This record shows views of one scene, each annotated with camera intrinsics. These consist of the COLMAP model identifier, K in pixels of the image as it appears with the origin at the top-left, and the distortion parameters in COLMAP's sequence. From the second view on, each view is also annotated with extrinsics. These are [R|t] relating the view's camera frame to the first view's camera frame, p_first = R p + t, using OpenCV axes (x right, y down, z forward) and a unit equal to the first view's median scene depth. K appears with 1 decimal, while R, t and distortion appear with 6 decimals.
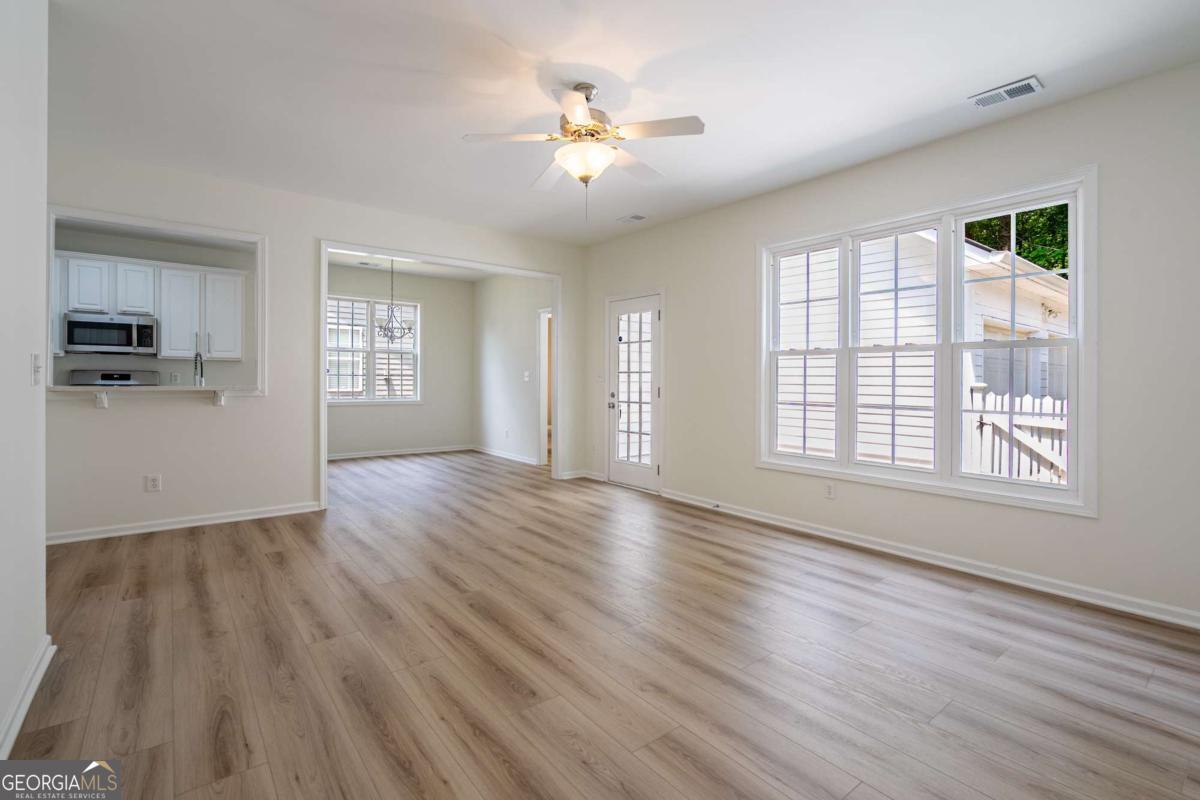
lens RADIAL K [[542.9, 0, 597.7], [0, 542.9, 393.8], [0, 0, 1]] dist [0.012228, -0.000014]
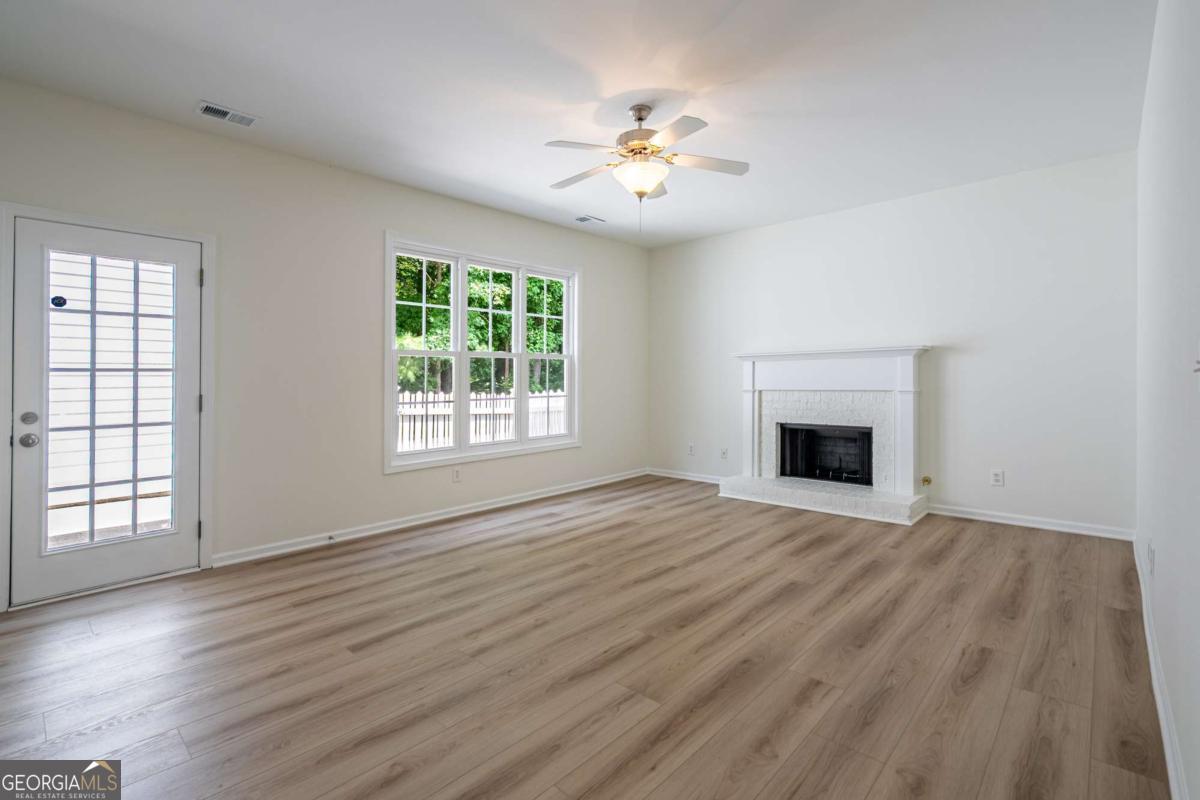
lens RADIAL K [[542.9, 0, 597.7], [0, 542.9, 393.8], [0, 0, 1]] dist [0.012228, -0.000014]
pose [[-0.153825, -0.033007, 0.987547, -1.018676], [0.031158, 0.998783, 0.038236, -0.041545], [-0.987607, 0.036651, -0.152609, 1.165440]]
